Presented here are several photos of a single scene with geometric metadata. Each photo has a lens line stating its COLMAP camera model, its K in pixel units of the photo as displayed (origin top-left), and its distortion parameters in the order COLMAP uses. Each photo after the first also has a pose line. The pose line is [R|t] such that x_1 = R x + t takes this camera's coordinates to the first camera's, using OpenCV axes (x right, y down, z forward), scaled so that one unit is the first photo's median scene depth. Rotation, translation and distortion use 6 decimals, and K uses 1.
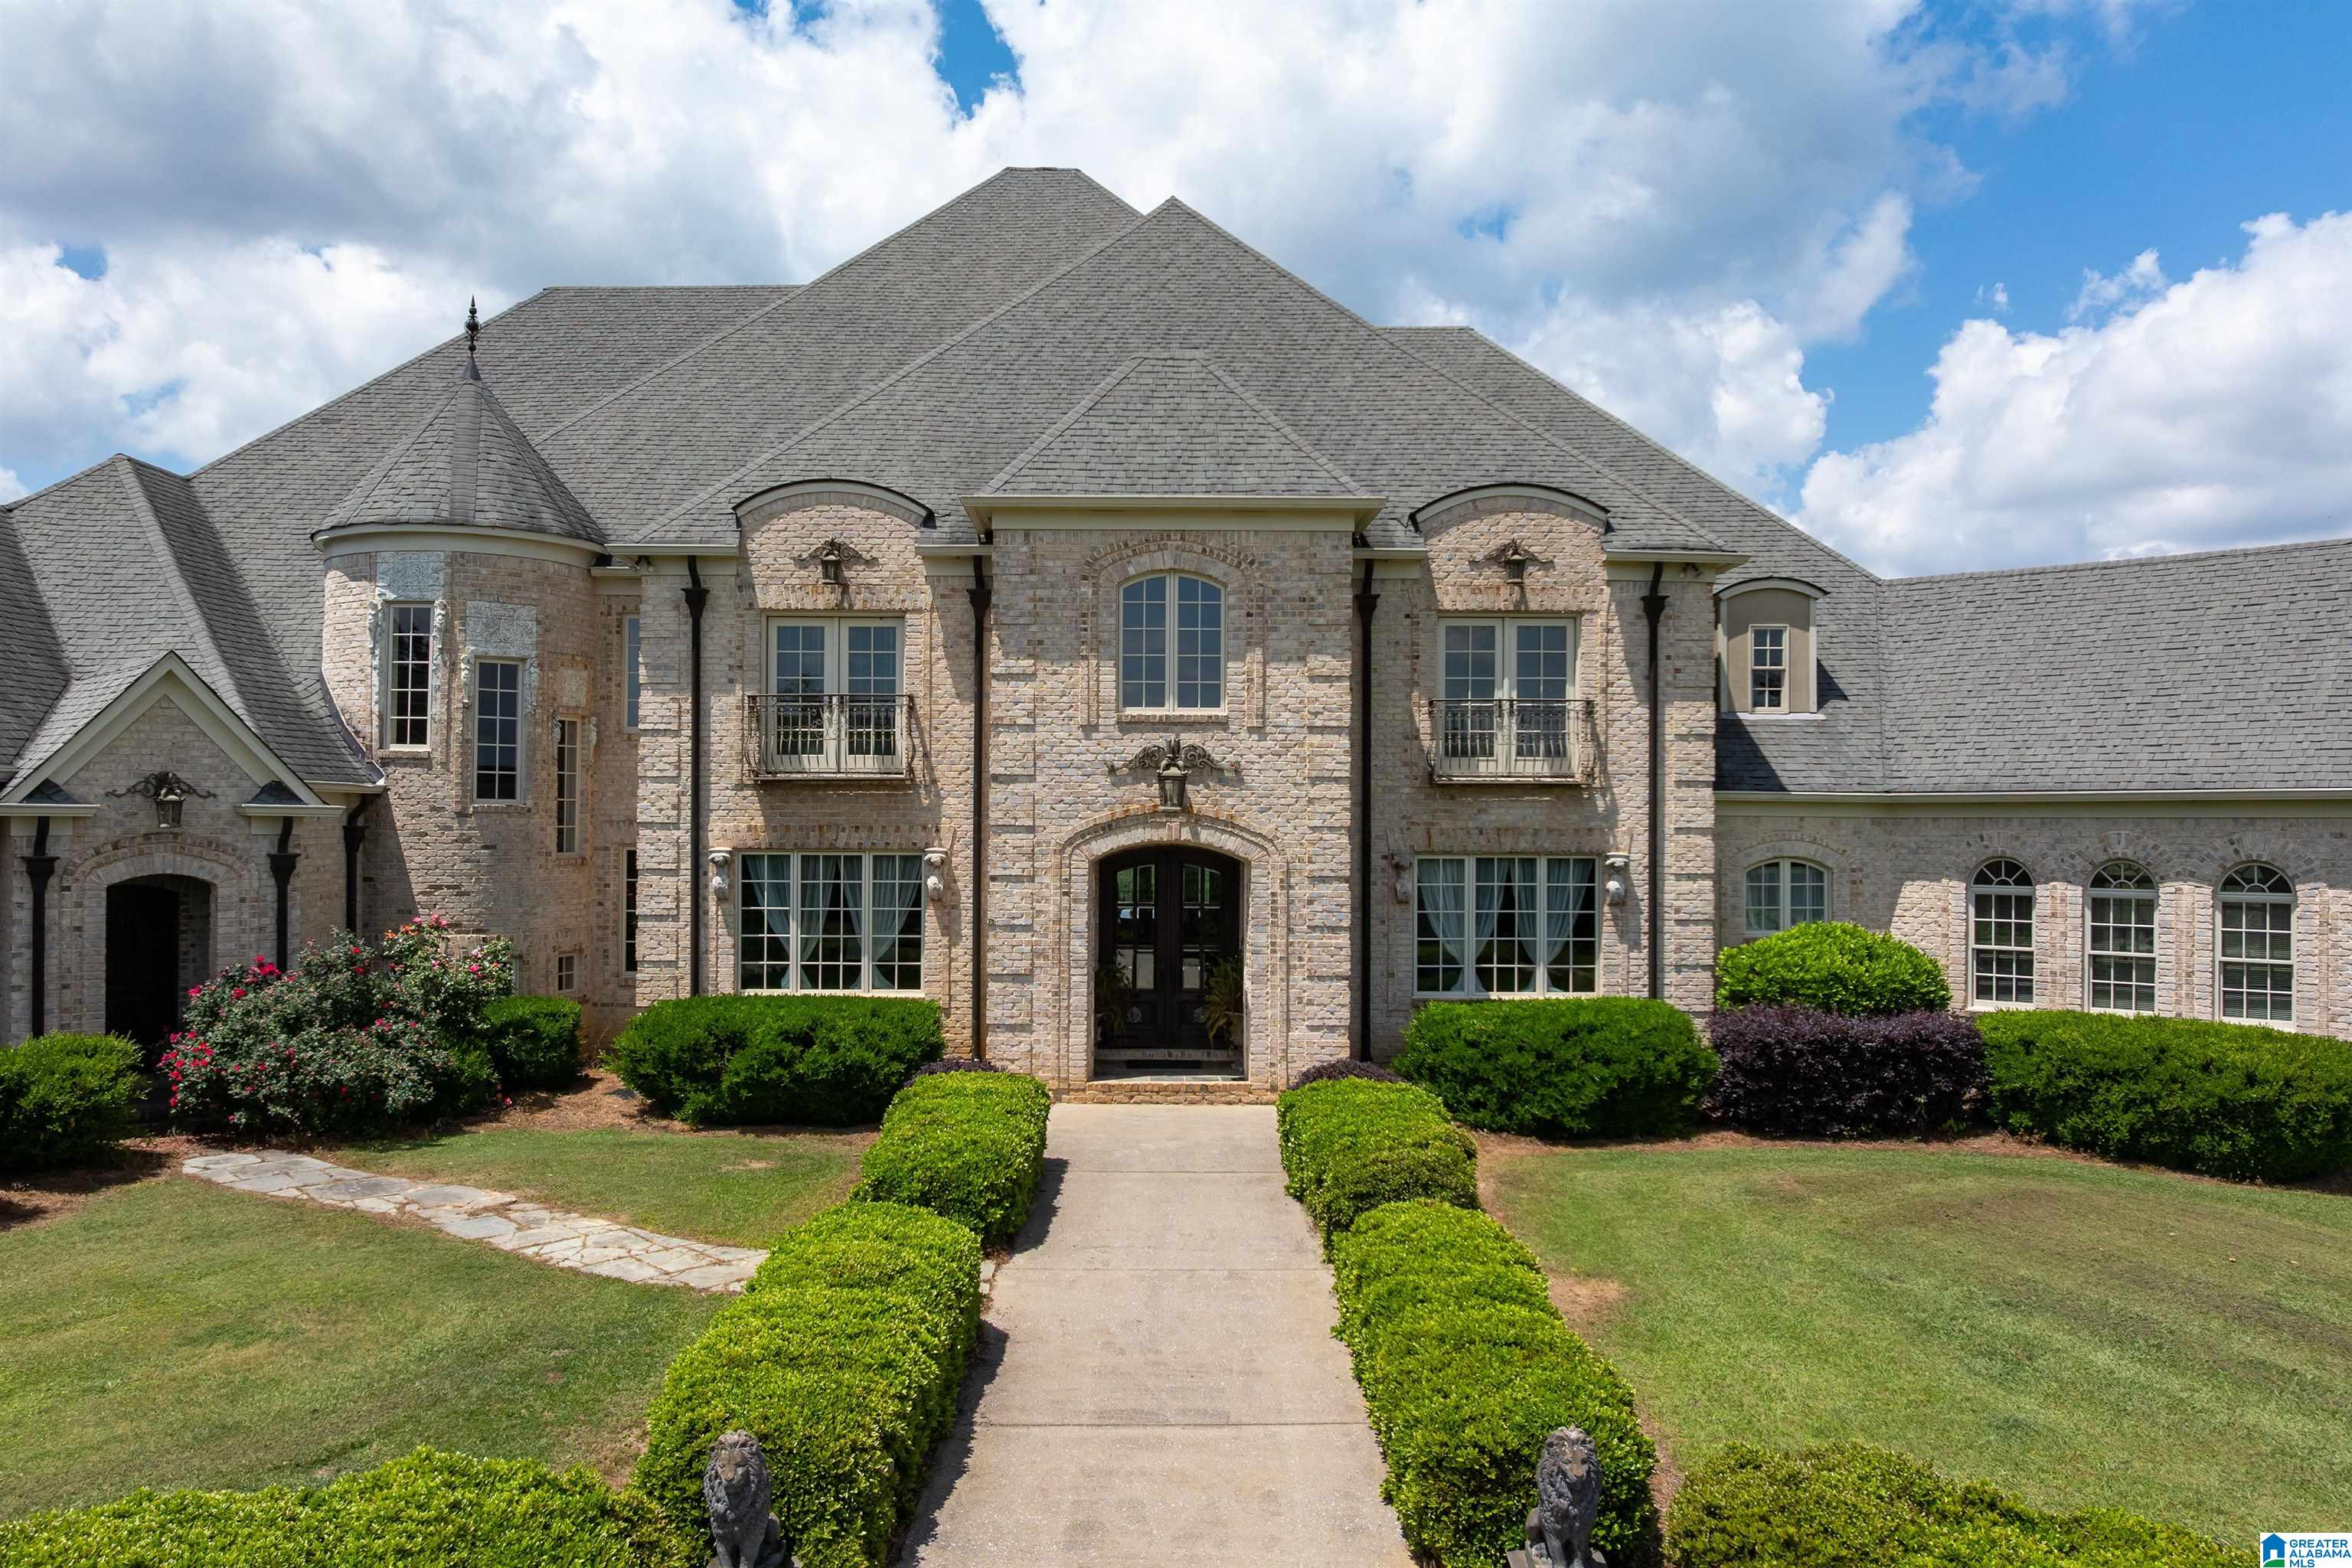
lens RADIAL K [[1651.8, 0, 1171.2], [0, 1651.8, 794.1], [0, 0, 1]] dist [-0.050035, -0.010077]
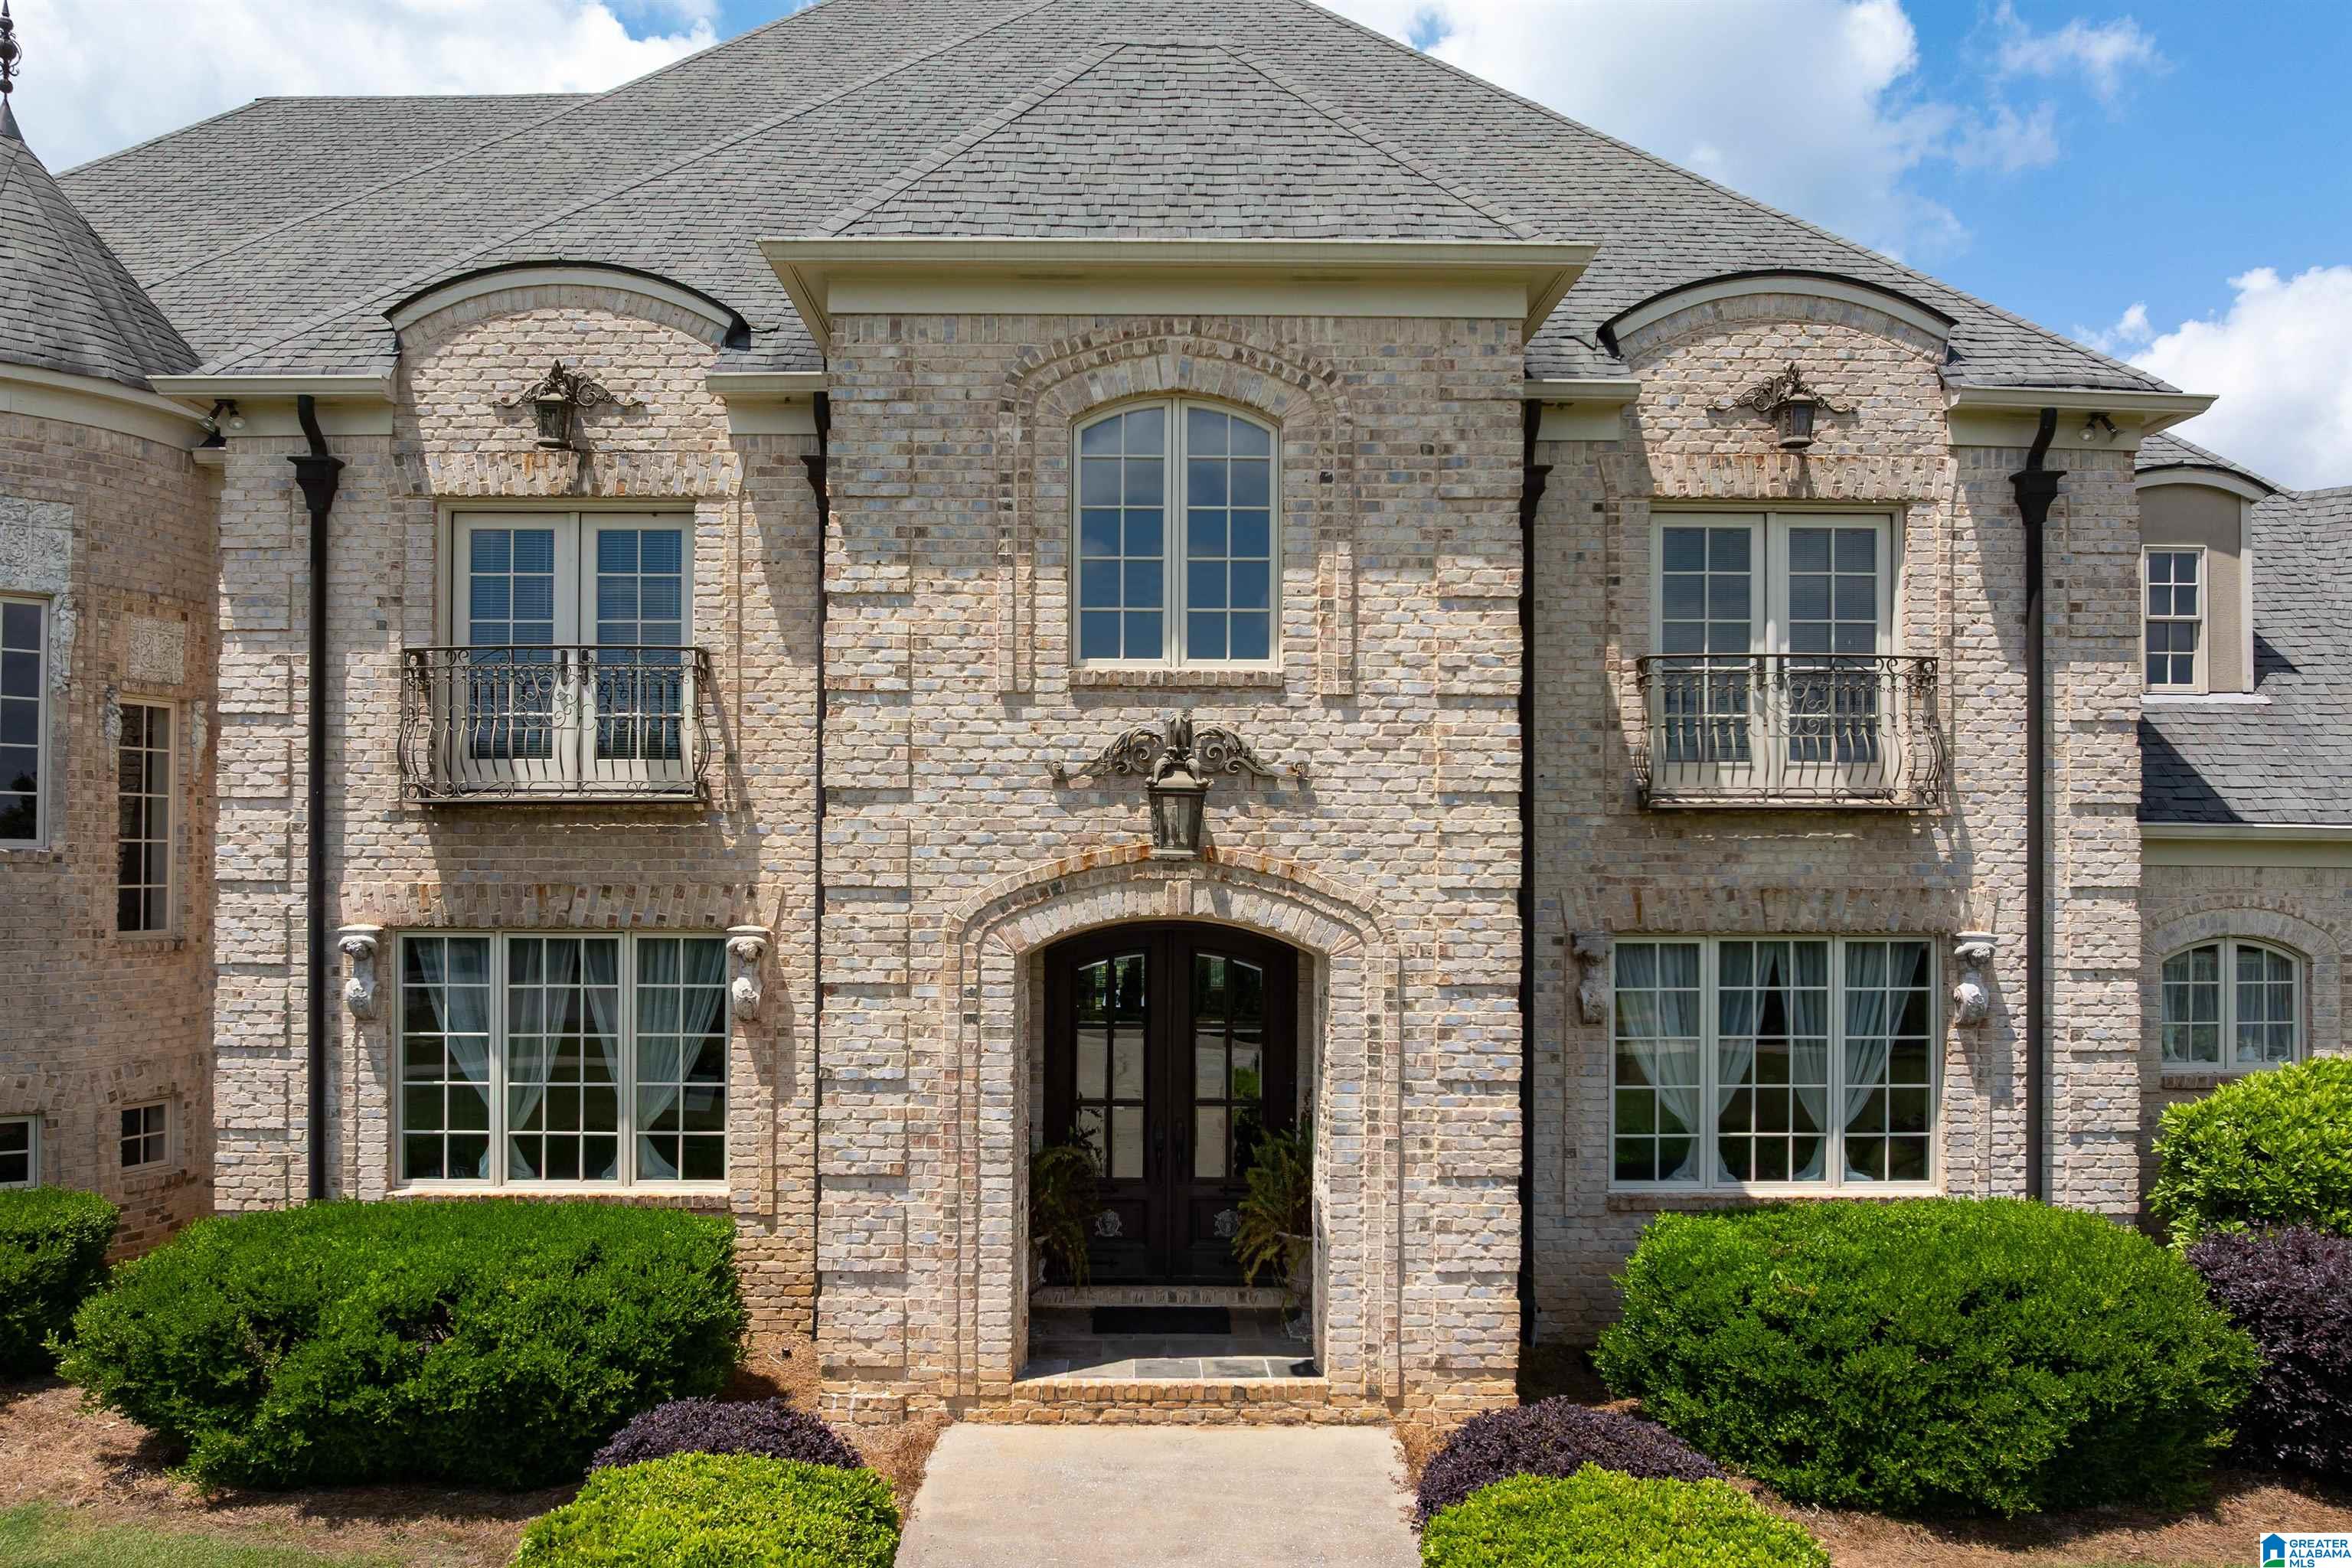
lens RADIAL K [[1651.8, 0, 1176.4], [0, 1651.8, 832.9], [0, 0, 1]] dist [-0.050035, -0.010077]
pose [[0.999991, -0.001239, 0.004161, -0.001589], [0.001267, 0.999976, -0.006855, 0.005747], [-0.004153, 0.006860, 0.999968, 0.471763]]
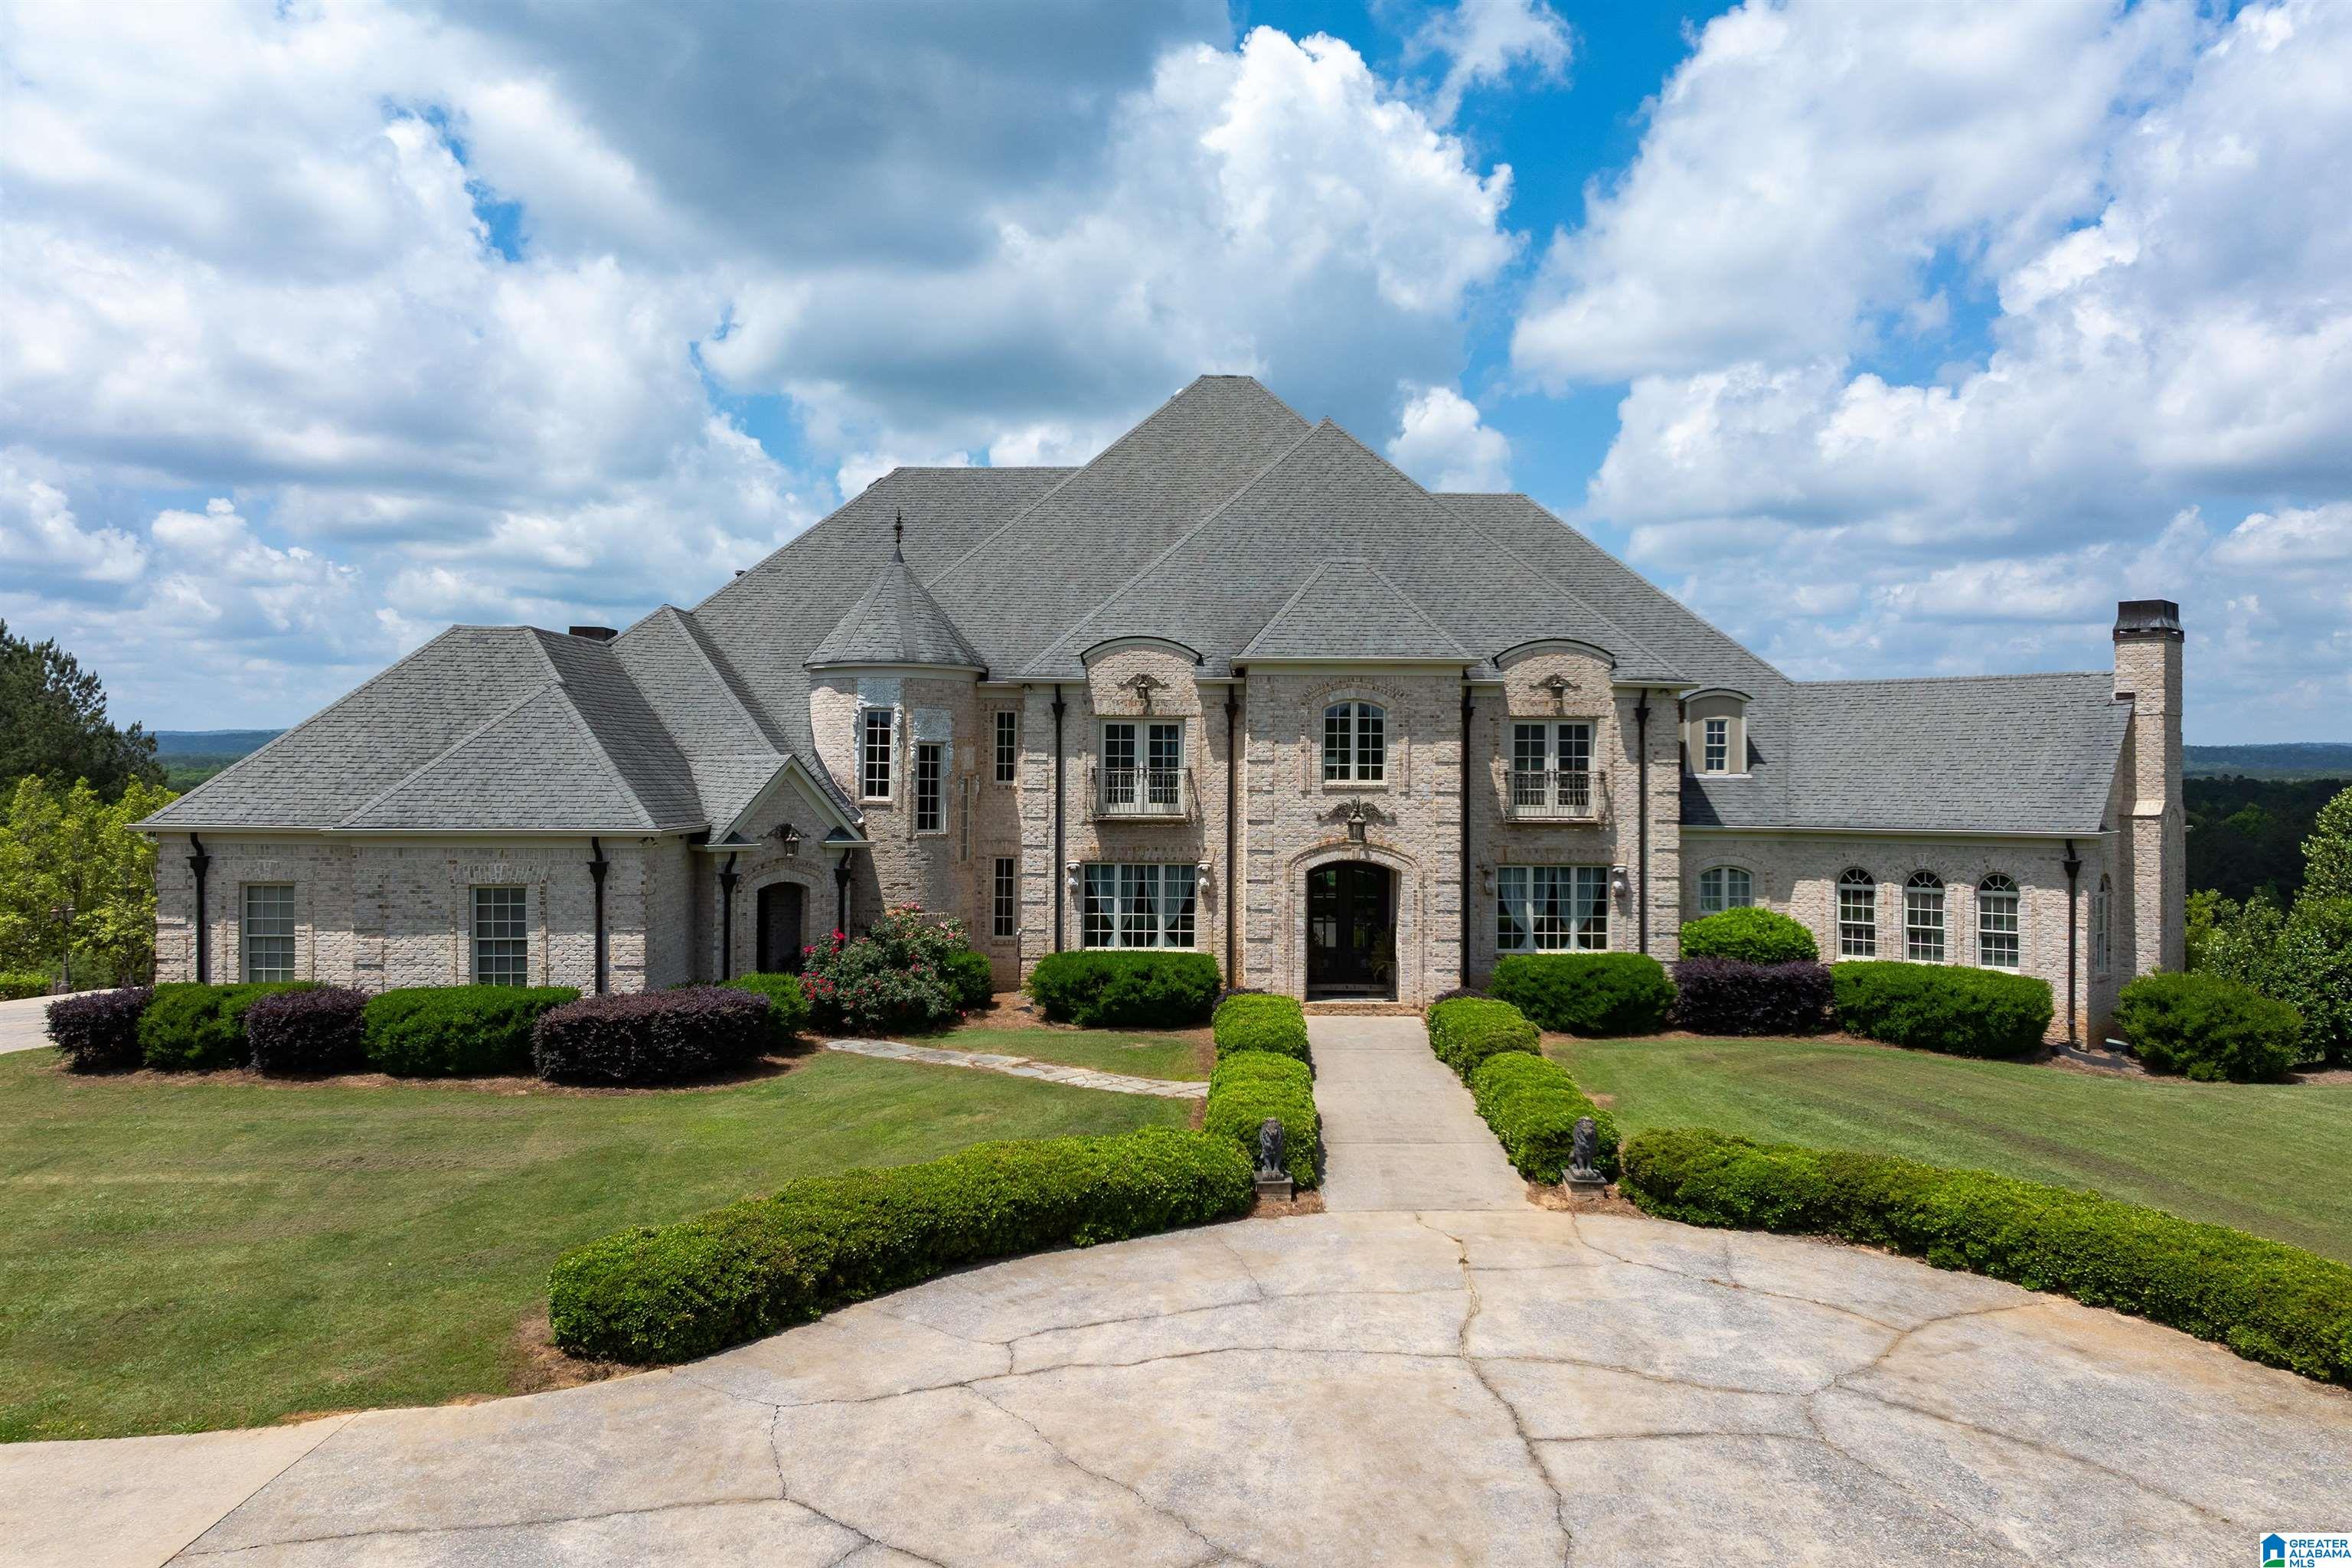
lens RADIAL K [[1651.8, 0, 1191.5], [0, 1651.8, 712.6], [0, 0, 1]] dist [-0.050035, -0.010077]
pose [[0.999979, 0.001058, -0.006393, -0.152495], [-0.001194, 0.999773, -0.021263, -0.083949], [0.006369, 0.021270, 0.999753, -0.677163]]
